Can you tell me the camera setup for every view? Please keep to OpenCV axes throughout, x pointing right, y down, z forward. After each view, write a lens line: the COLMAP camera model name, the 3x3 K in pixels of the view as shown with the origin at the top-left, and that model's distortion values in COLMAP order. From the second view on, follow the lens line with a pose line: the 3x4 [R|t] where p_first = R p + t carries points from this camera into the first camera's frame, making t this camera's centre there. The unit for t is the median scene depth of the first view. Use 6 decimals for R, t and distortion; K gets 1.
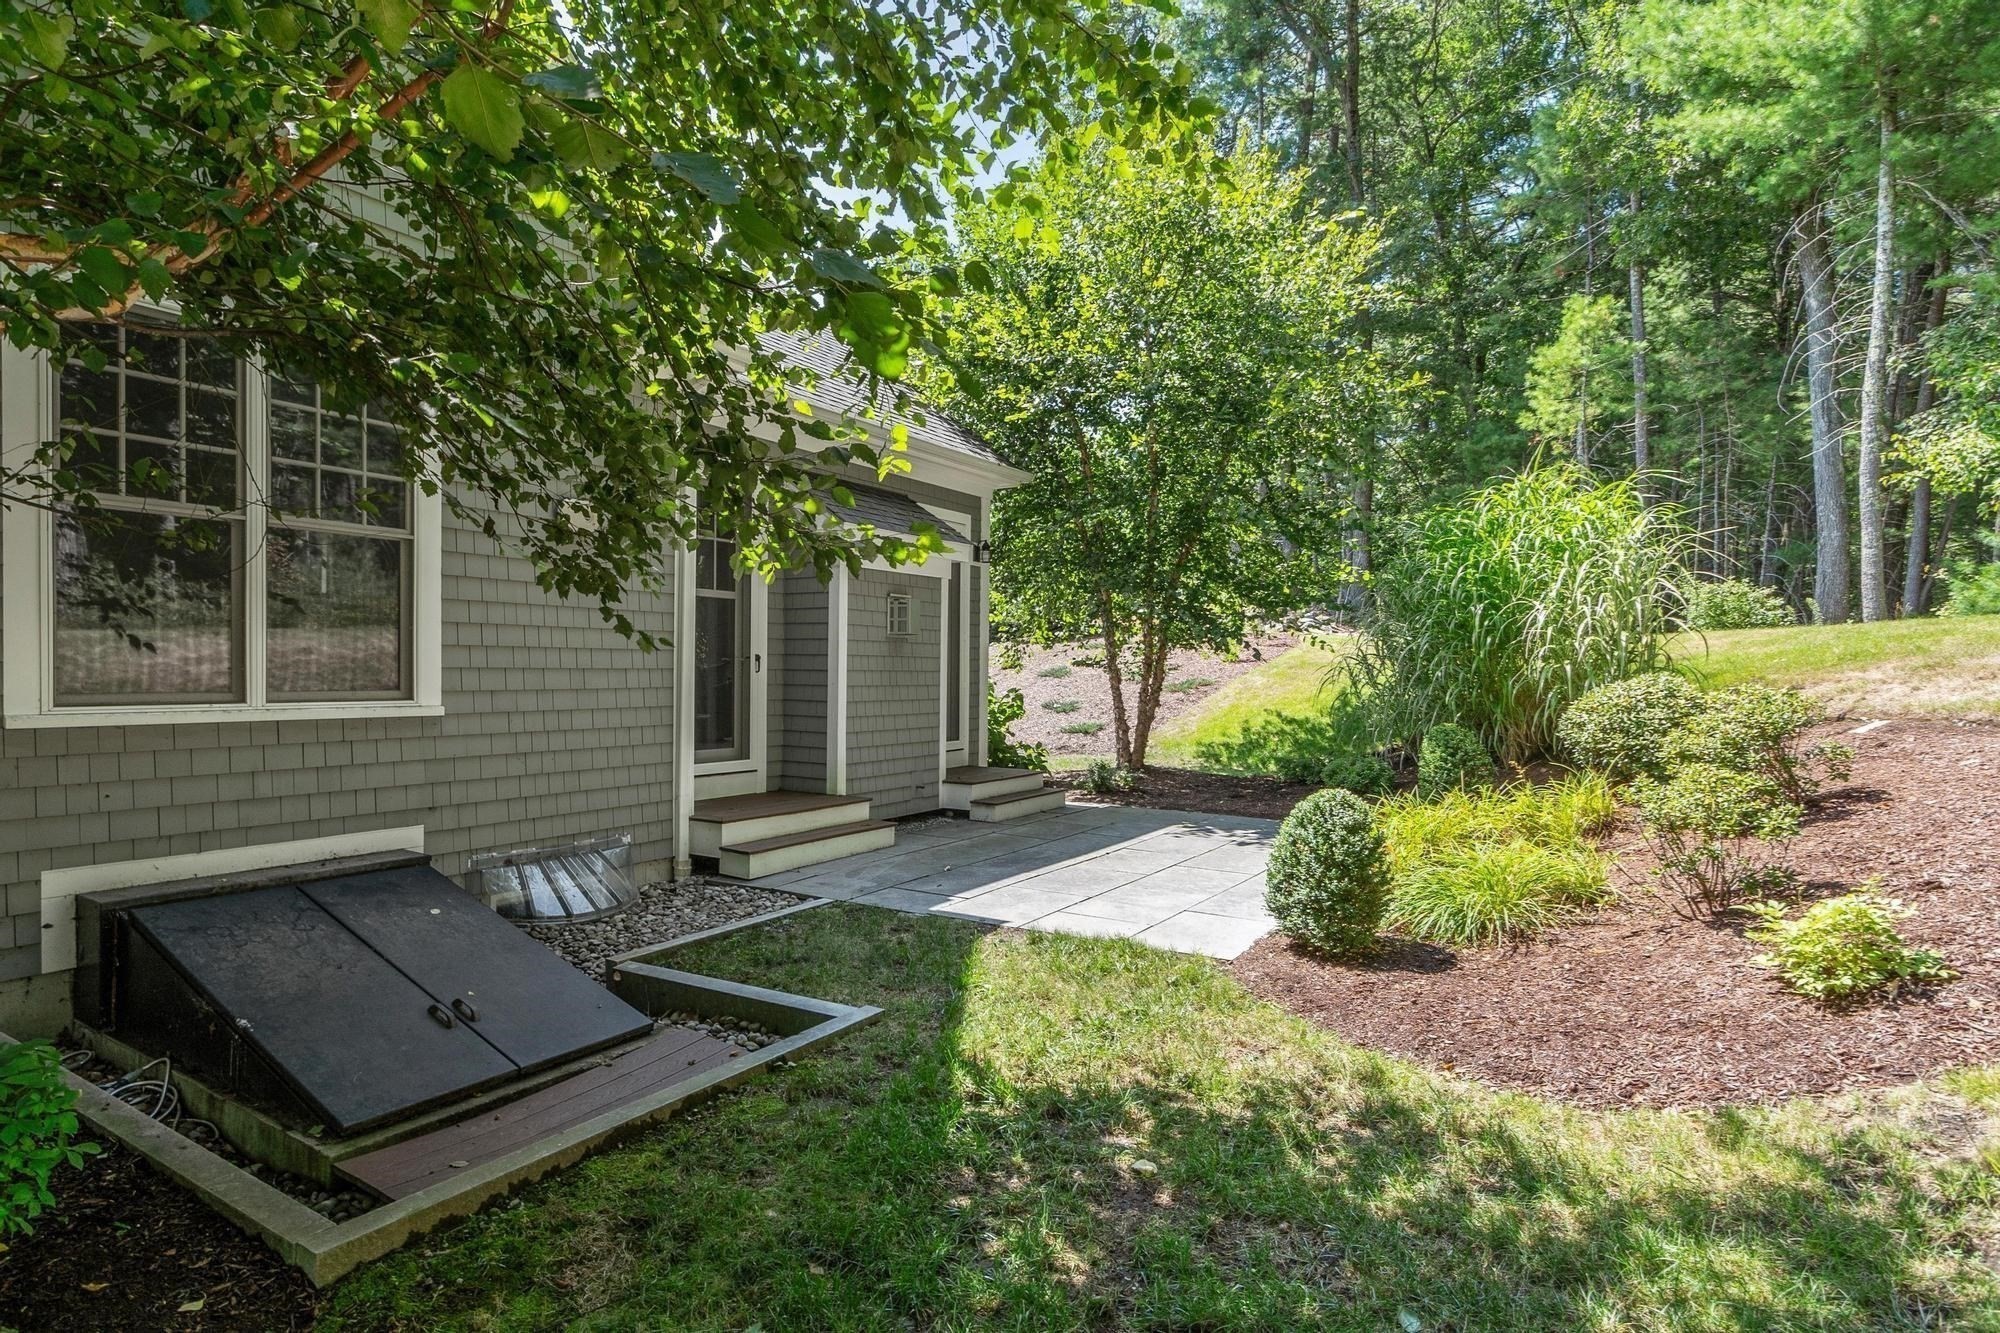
lens RADIAL K [[1048.4, 0, 1000.0], [0, 1048.4, 666.5], [0, 0, 1]] dist [0.000309, -0.000080]
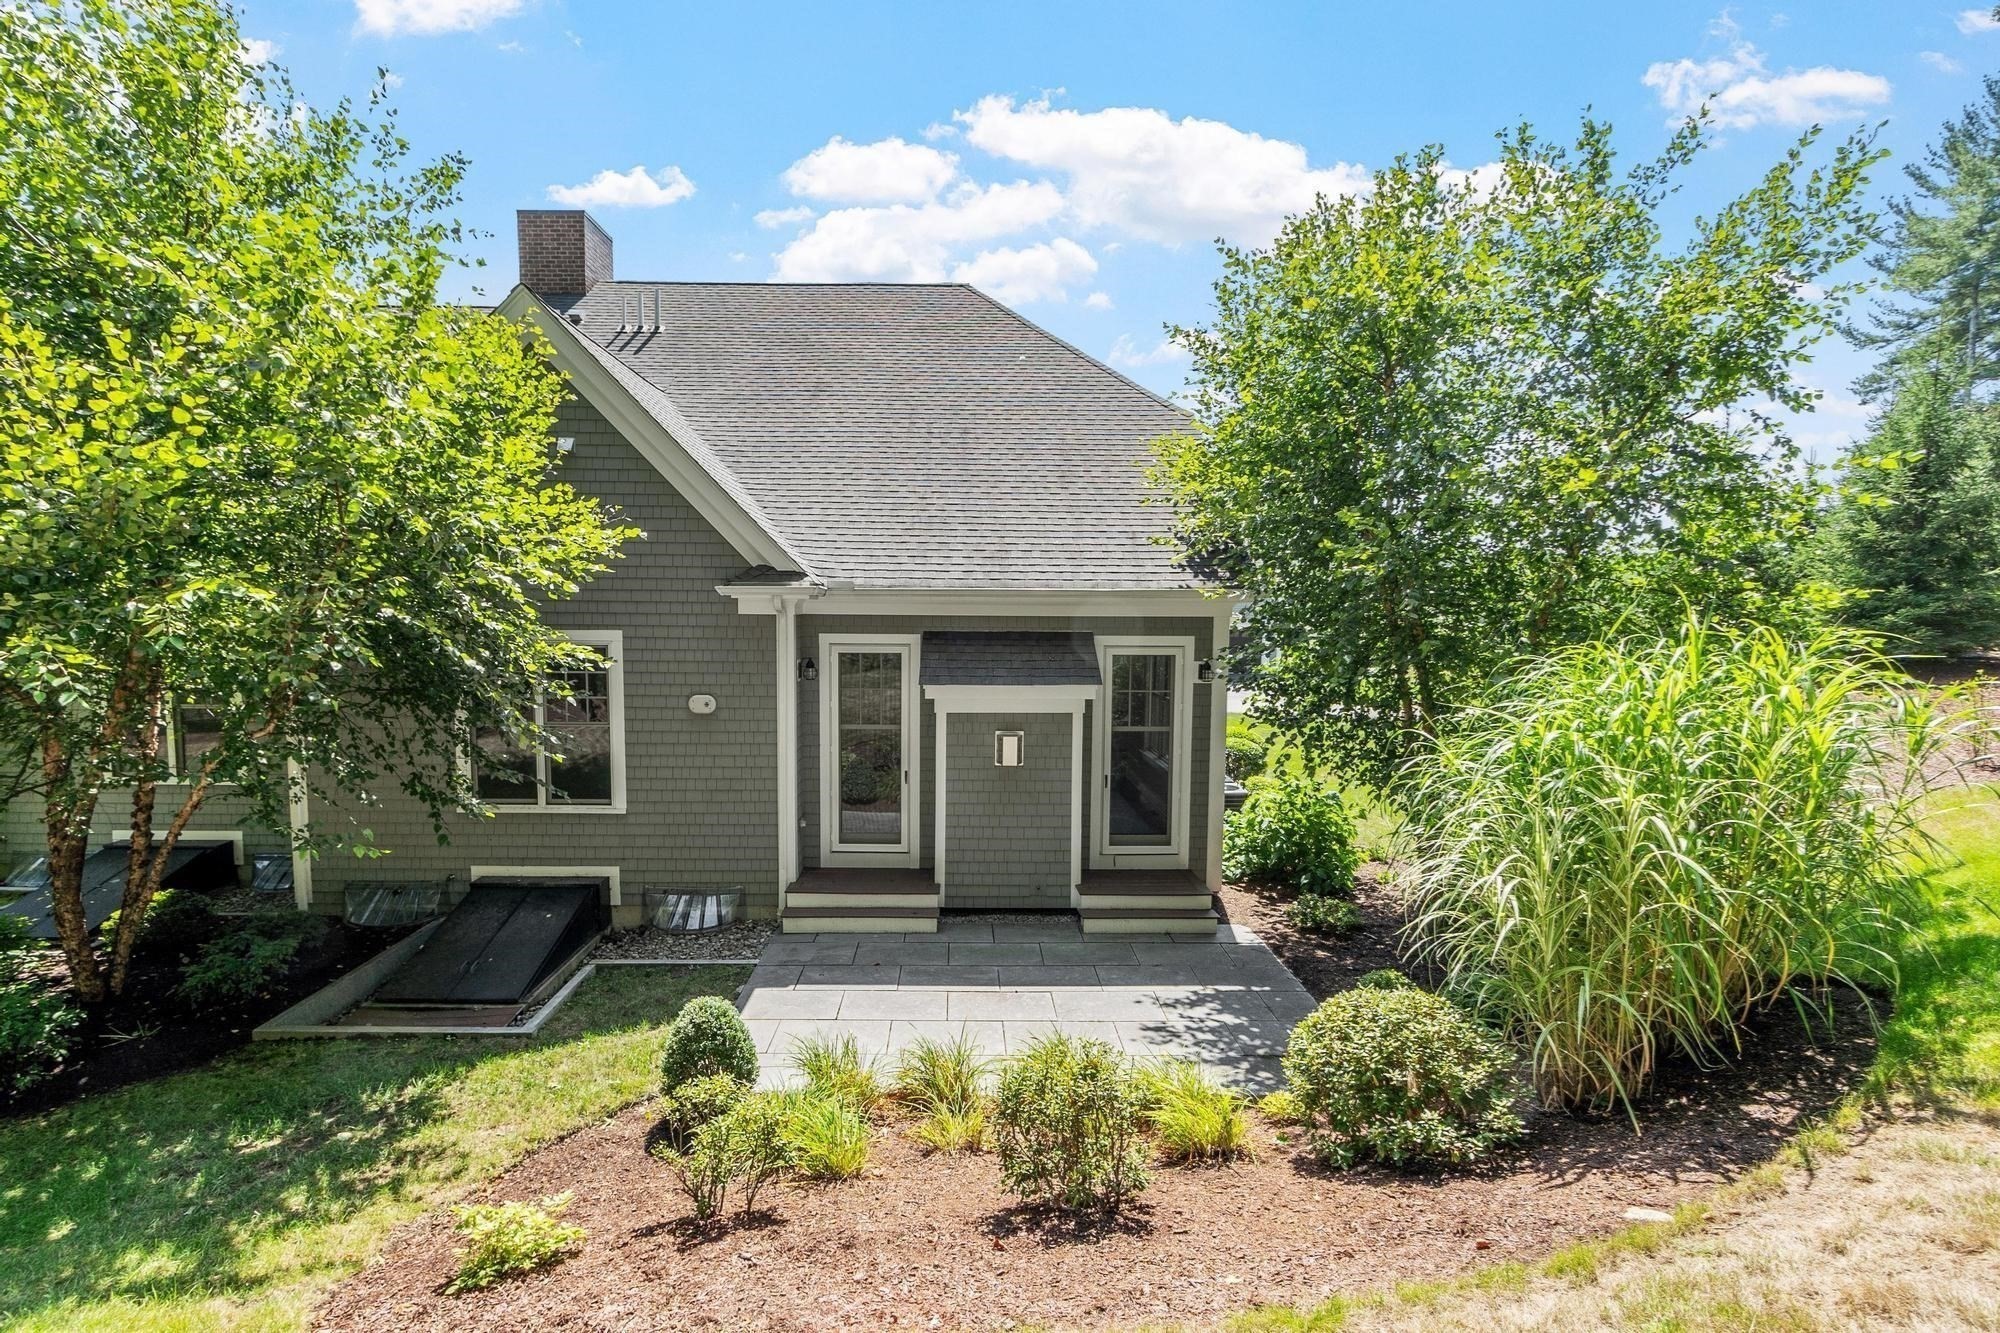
lens RADIAL K [[959.4, 0, 1000.0], [0, 959.4, 666.5], [0, 0, 1]] dist [0.018414, 0.000058]
pose [[0.555403, 0.030874, -0.831008, 0.914373], [-0.008956, 0.999475, 0.031147, -0.197203], [0.831533, -0.009856, 0.555387, 0.394183]]
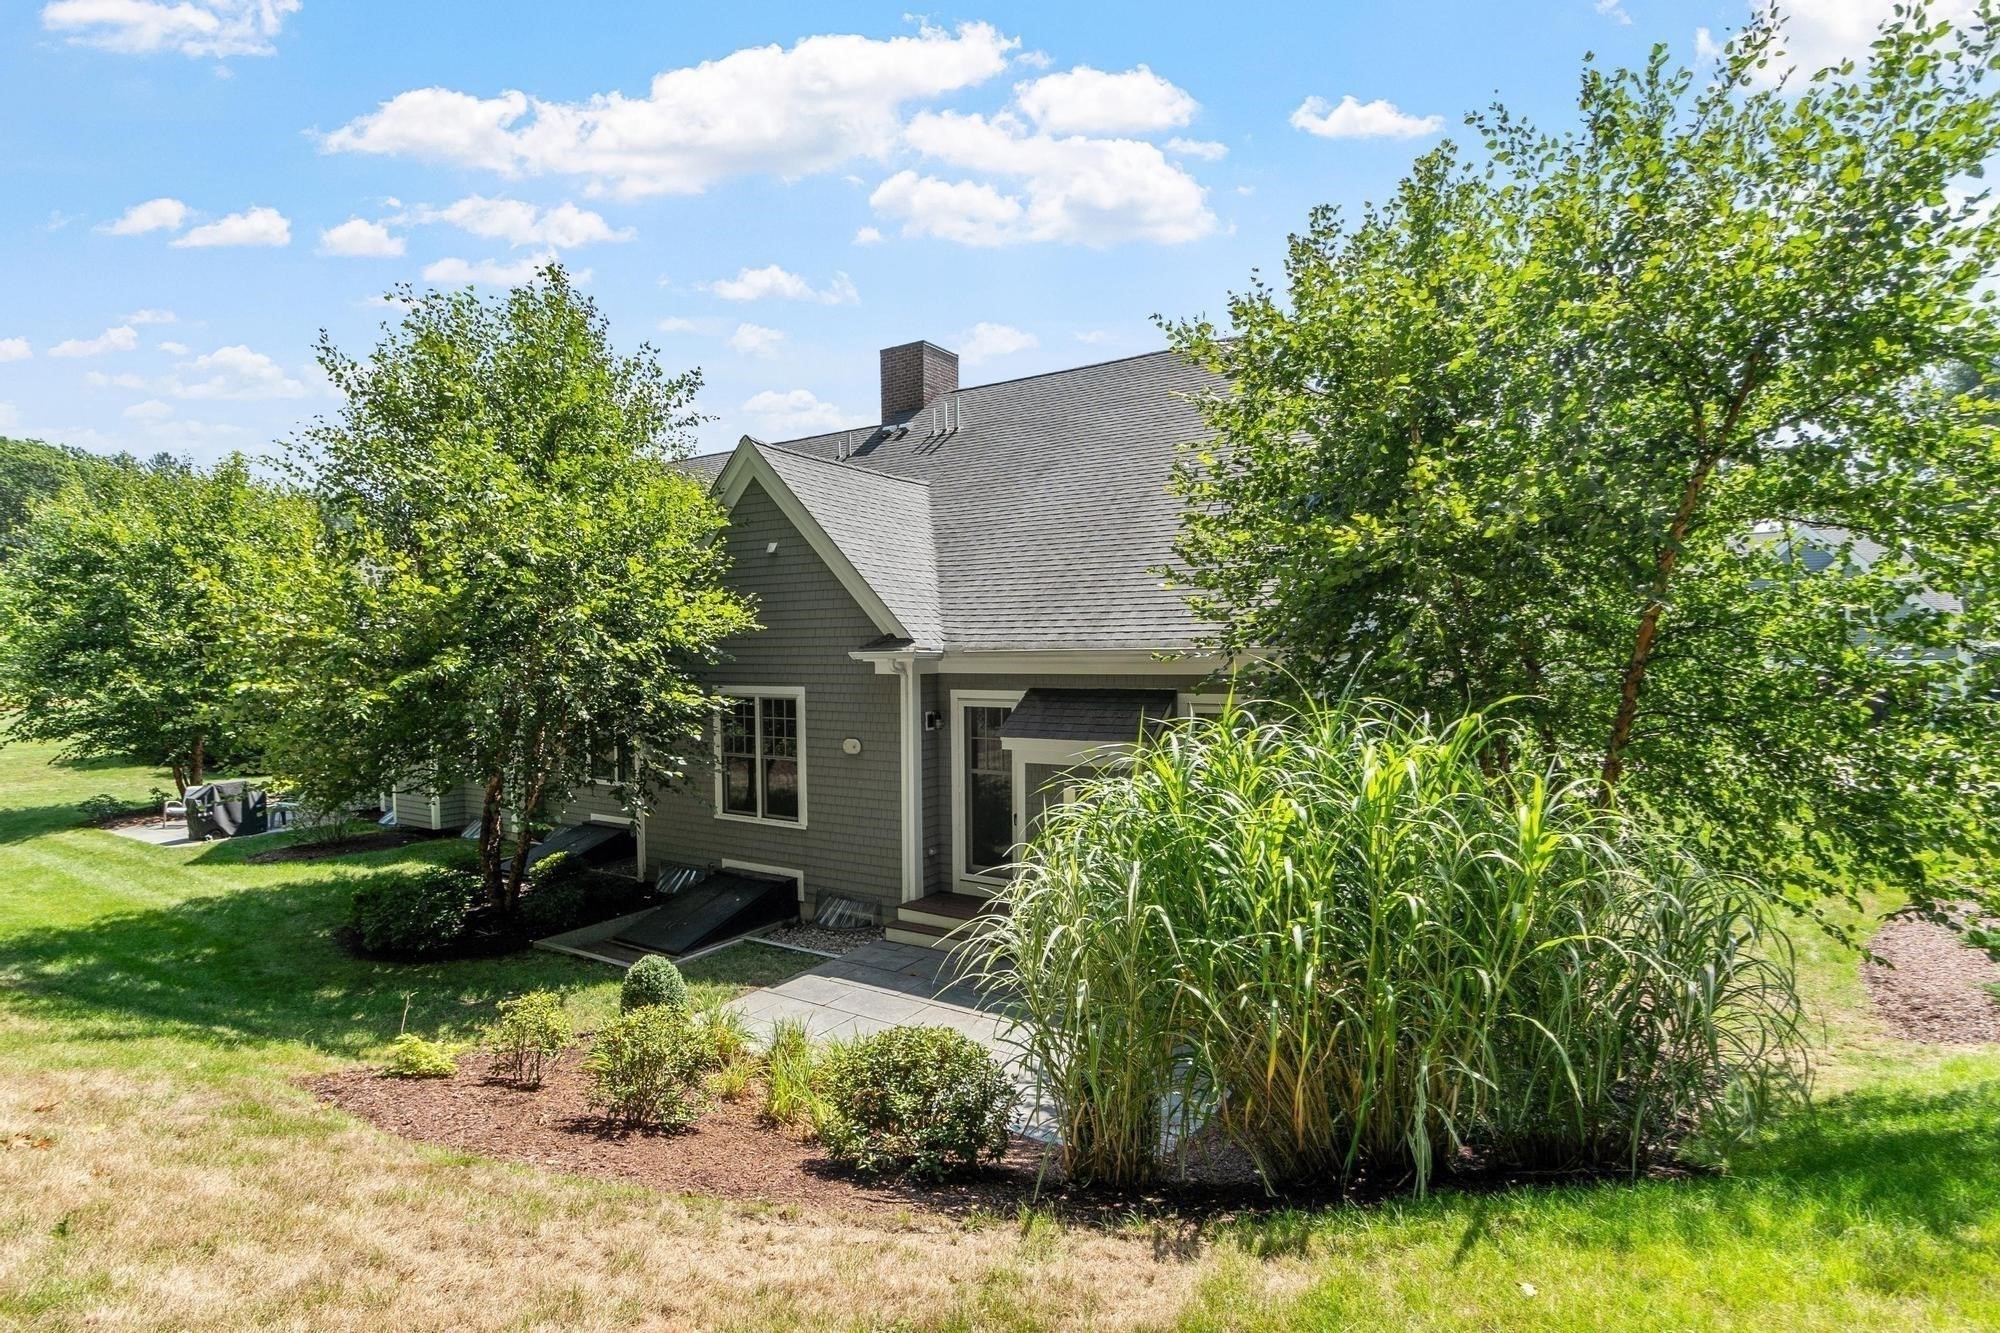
lens RADIAL K [[981.7, 0, 1000.0], [0, 981.7, 666.5], [0, 0, 1]] dist [-0.000879, -0.000071]
pose [[0.019758, -0.006989, -0.999780, 1.246718], [-0.009814, 0.999926, -0.007184, -0.225208], [0.999757, 0.009954, 0.019688, 0.963185]]
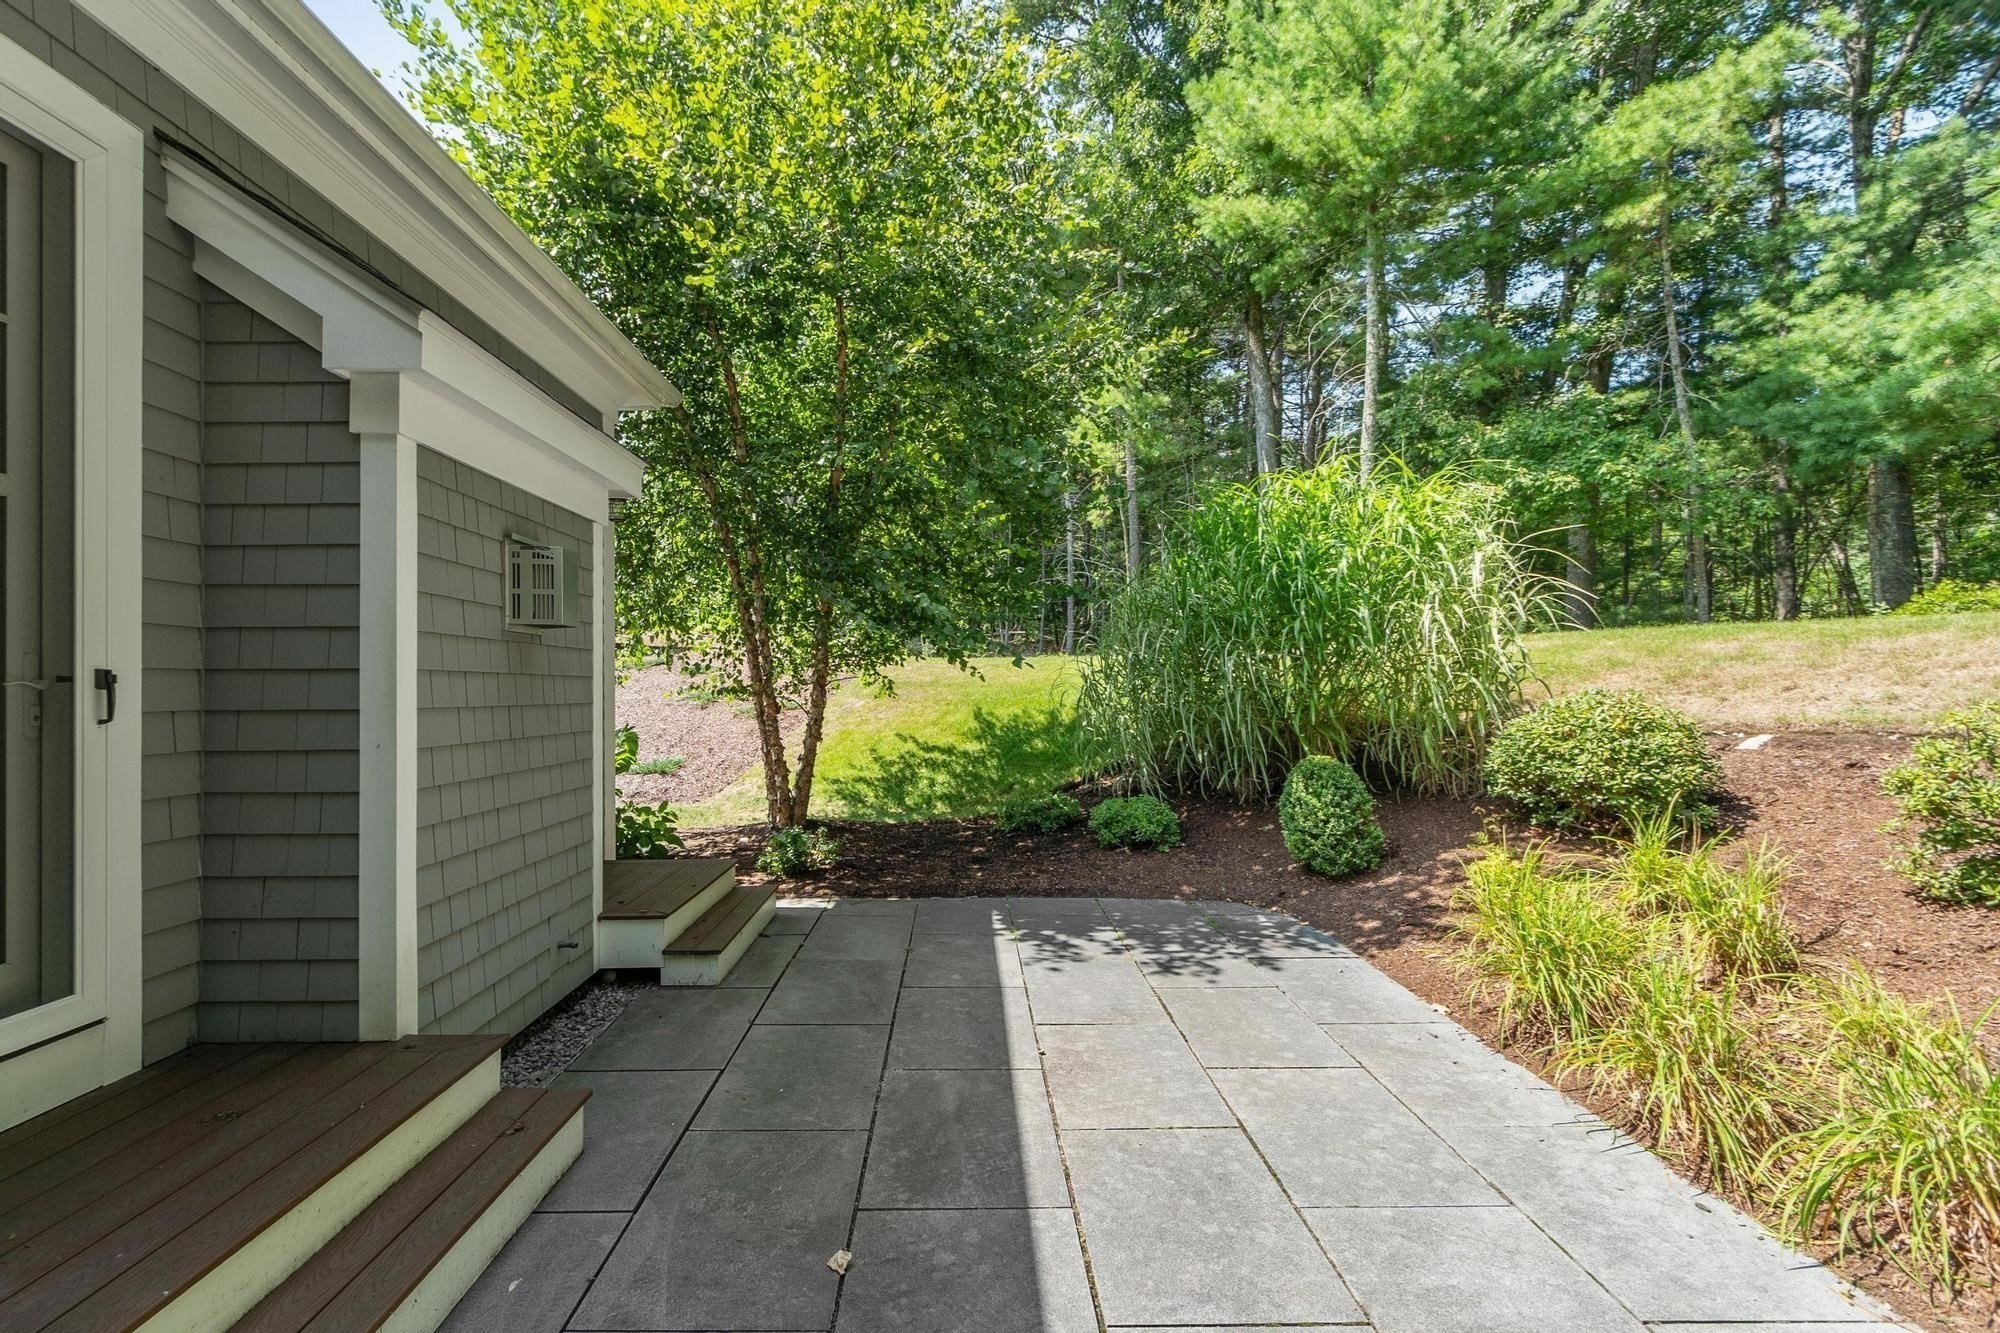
lens RADIAL K [[892.9, 0, 1000.0], [0, 892.9, 666.5], [0, 0, 1]] dist [-0.010515, -0.000046]
pose [[0.845687, -0.007200, 0.533630, -0.139823], [0.020442, 0.999612, -0.018909, -0.001023], [-0.533287, 0.026900, 0.845506, 0.609087]]
